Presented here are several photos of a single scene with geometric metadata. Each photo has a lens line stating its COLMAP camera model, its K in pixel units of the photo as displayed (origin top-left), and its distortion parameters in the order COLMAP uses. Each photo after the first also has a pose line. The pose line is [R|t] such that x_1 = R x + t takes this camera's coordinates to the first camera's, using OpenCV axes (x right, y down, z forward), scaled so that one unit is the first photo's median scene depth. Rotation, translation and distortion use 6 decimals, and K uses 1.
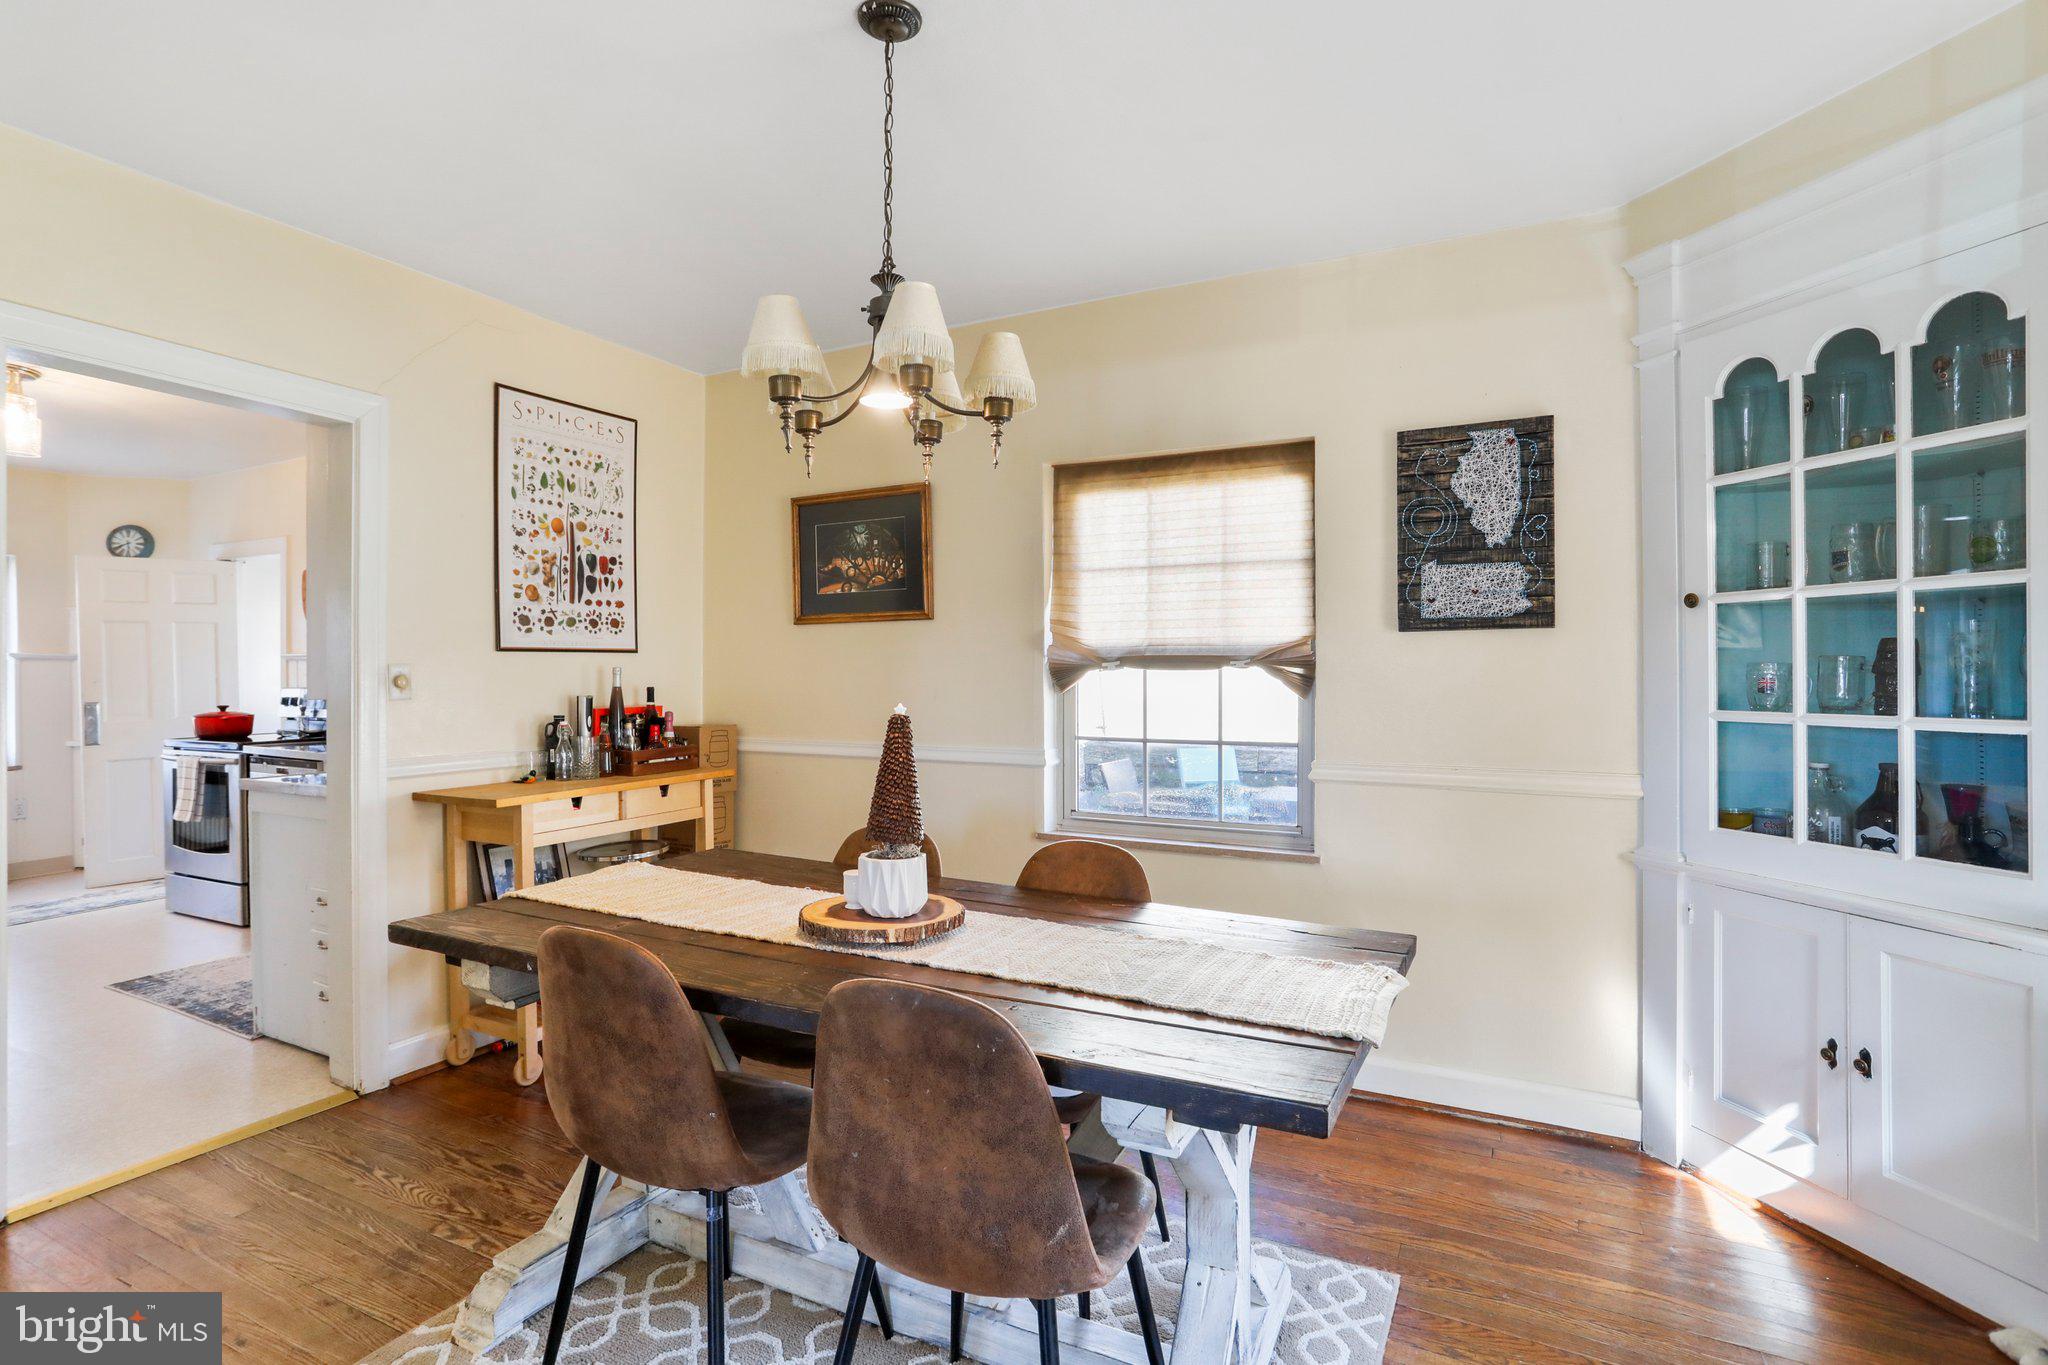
lens RADIAL K [[996.5, 0, 1012.9], [0, 996.5, 677.4], [0, 0, 1]] dist [-0.035504, 0.019011]
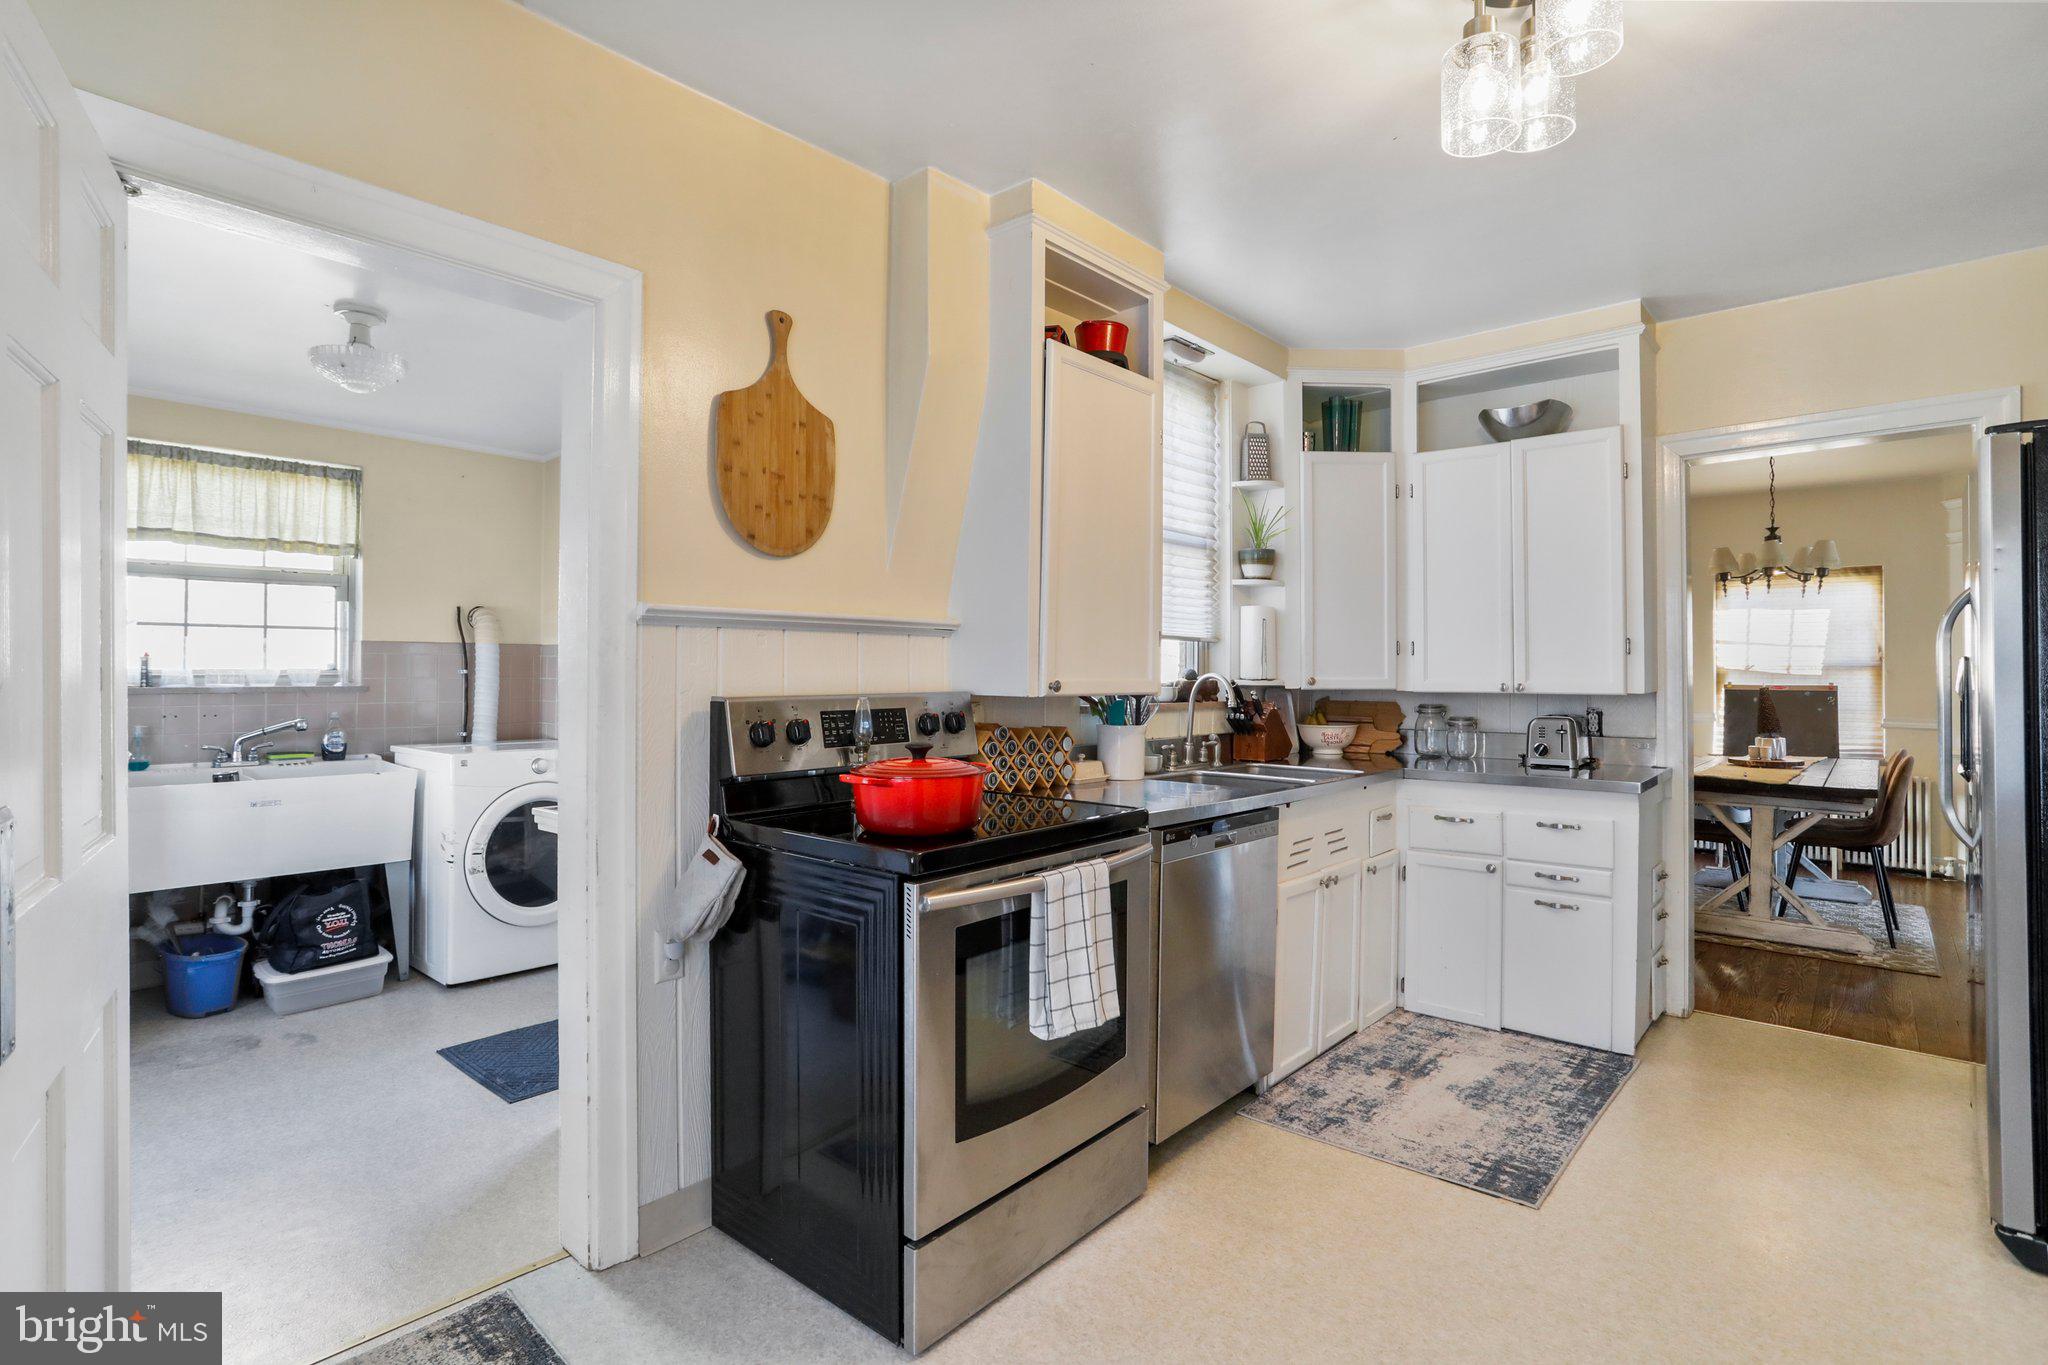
lens RADIAL K [[996.5, 0, 1020.6], [0, 996.5, 667.6], [0, 0, 1]] dist [-0.035504, 0.019011]
pose [[0.233839, 0.006493, 0.972254, -1.922227], [-0.002449, 0.999978, -0.006090, 0.001771], [-0.972272, -0.000957, 0.233850, 1.430192]]
